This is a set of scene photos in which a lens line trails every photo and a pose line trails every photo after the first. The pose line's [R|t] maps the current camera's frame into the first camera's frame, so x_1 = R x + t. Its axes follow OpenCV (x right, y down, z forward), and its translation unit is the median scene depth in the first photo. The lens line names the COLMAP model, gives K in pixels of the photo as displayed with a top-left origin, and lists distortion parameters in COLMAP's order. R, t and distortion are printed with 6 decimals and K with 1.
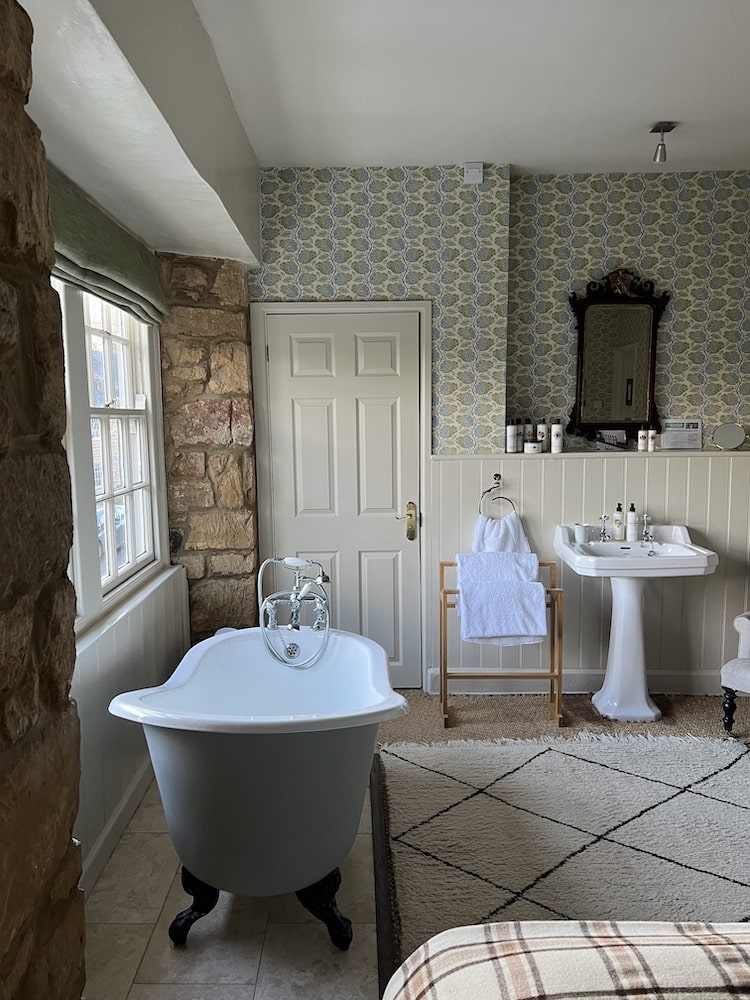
lens RADIAL K [[752.5, 0, 368.6], [0, 752.5, 502.0], [0, 0, 1]] dist [0.054163, -0.061480]
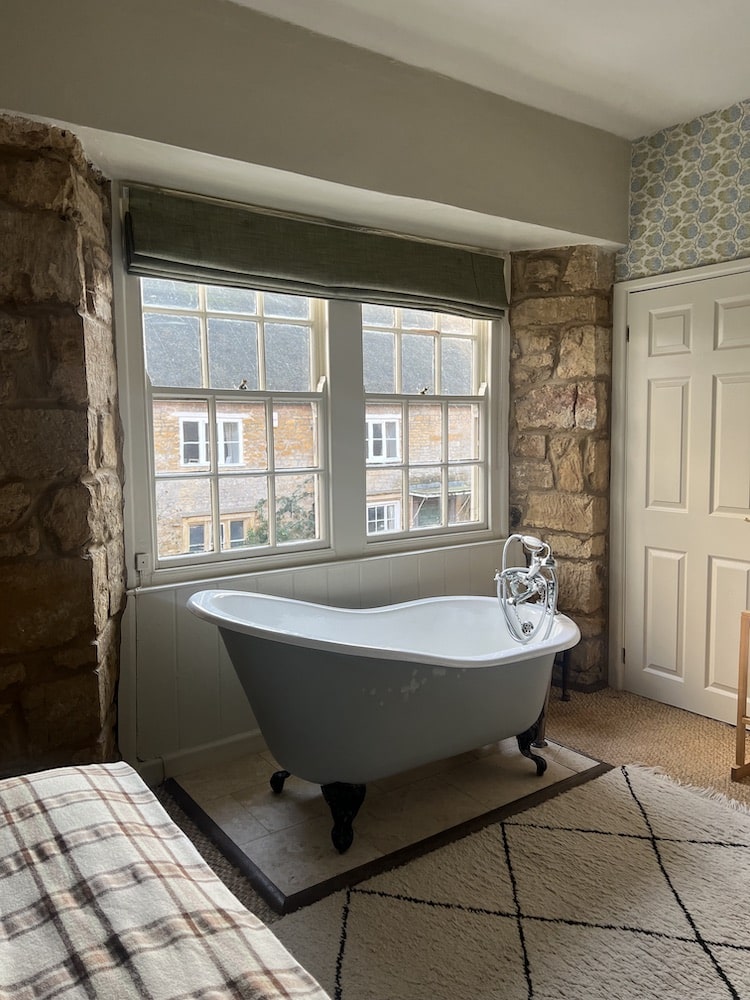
lens RADIAL K [[752.5, 0, 372.8], [0, 752.5, 503.5], [0, 0, 1]] dist [0.054163, -0.061480]
pose [[0.573094, 0.089650, -0.814571, 0.505680], [-0.090996, 0.994813, 0.045466, 0.002556], [0.814422, 0.048066, 0.578279, 0.200530]]
